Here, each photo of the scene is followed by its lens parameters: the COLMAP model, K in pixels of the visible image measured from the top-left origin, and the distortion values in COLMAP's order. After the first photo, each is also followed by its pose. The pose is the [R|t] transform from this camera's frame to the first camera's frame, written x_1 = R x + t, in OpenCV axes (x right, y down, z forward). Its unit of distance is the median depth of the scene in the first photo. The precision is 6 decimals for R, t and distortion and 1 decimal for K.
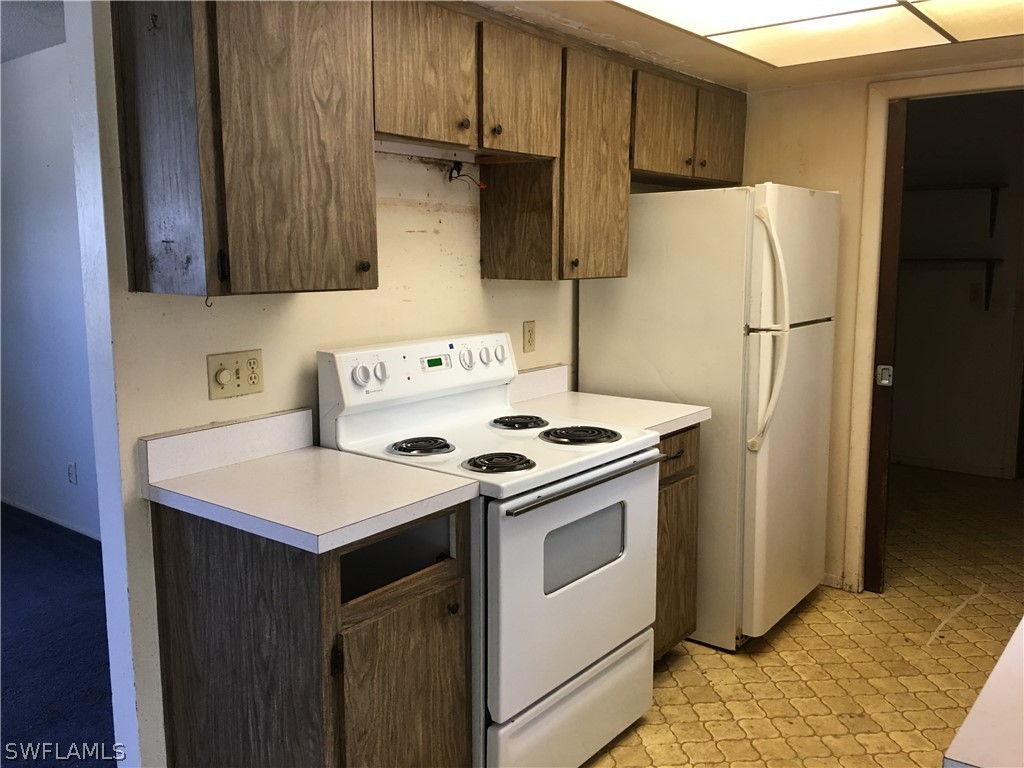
lens RADIAL K [[869.1, 0, 506.2], [0, 869.1, 383.8], [0, 0, 1]] dist [0.003777, -0.002946]
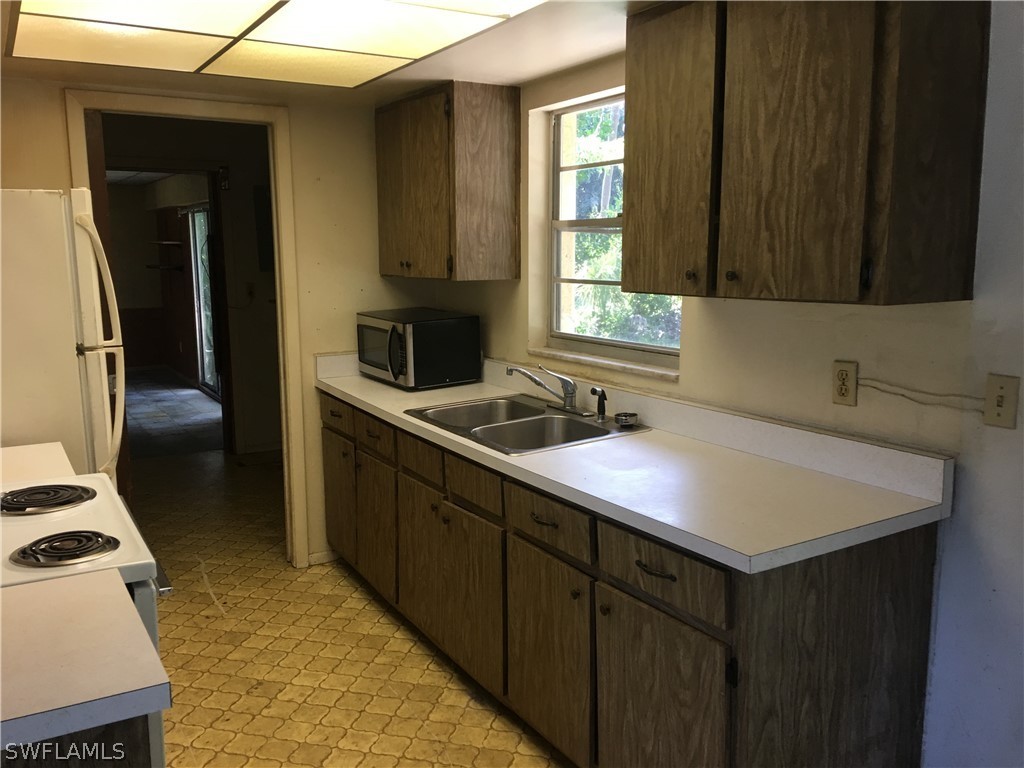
lens RADIAL K [[869.1, 0, 506.8], [0, 869.1, 382.9], [0, 0, 1]] dist [0.003777, -0.002946]
pose [[0.340321, -0.144396, 0.929156, -0.414774], [0.147501, 0.984104, 0.098910, -0.050420], [-0.928668, 0.103391, 0.356210, 0.257326]]
